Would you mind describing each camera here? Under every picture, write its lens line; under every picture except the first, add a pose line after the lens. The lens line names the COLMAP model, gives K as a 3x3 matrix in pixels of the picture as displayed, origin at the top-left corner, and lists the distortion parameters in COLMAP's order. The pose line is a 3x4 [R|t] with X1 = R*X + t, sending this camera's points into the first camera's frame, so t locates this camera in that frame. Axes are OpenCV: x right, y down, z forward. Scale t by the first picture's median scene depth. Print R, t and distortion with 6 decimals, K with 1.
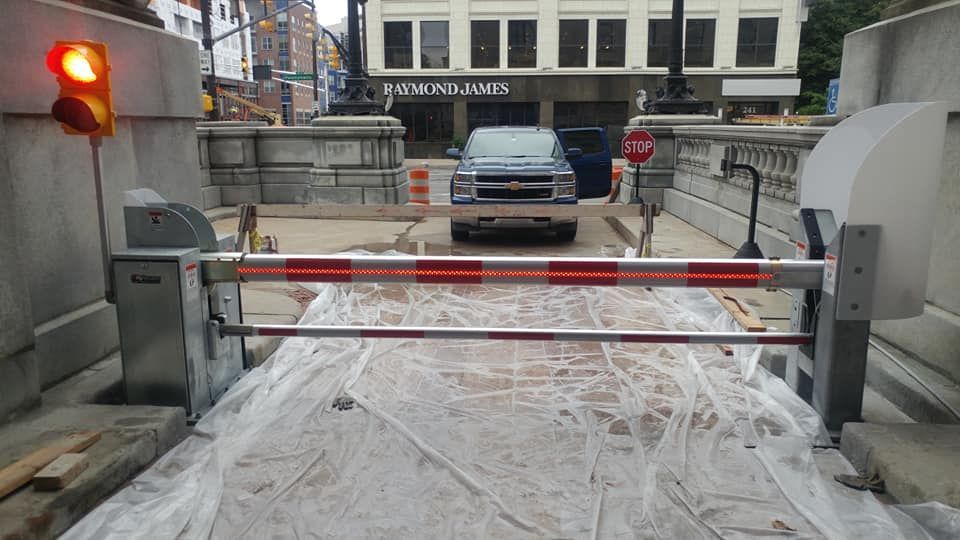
lens RADIAL K [[686.7, 0, 478.4], [0, 686.7, 262.4], [0, 0, 1]] dist [-0.018860, 0.050197]
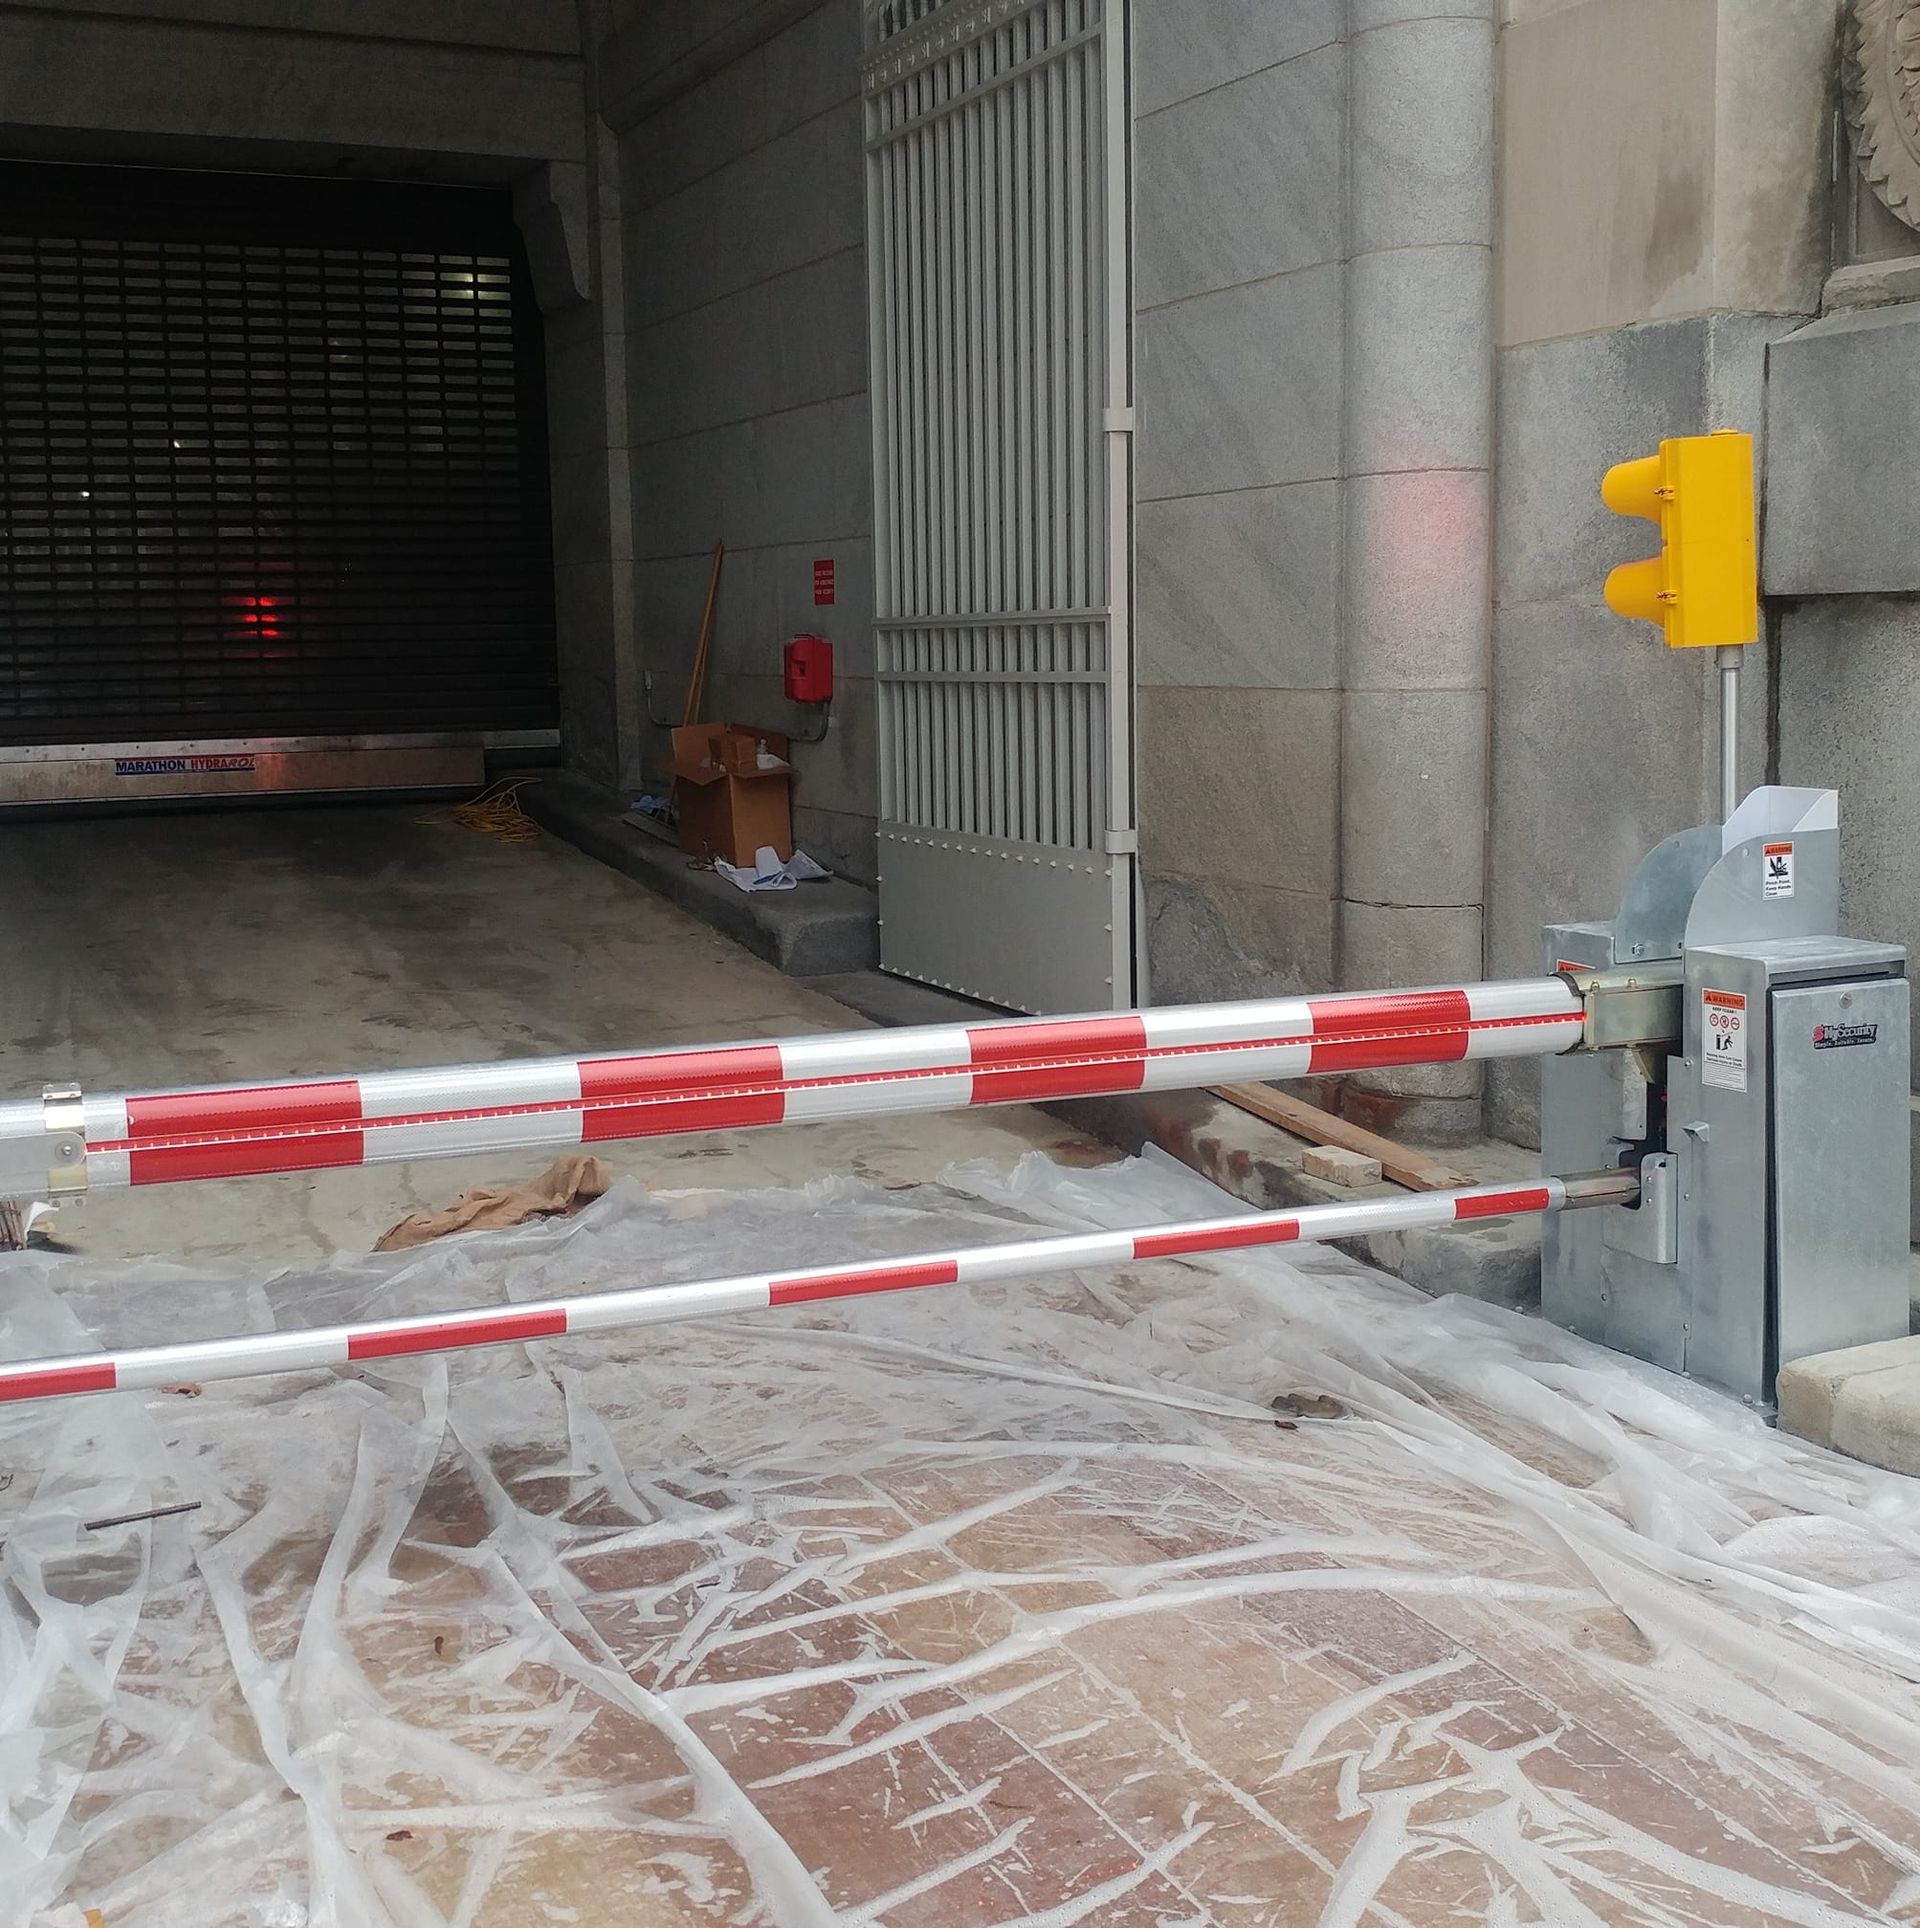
lens RADIAL K [[2449.5, 0, 956.3], [0, 2449.5, 977.2], [0, 0, 1]] dist [-0.004677, 0.000000]
pose [[-0.878927, 0.080639, -0.470090, 0.496384], [-0.078298, 0.947839, 0.308985, -0.349683], [0.470486, 0.308382, -0.826767, 1.738235]]
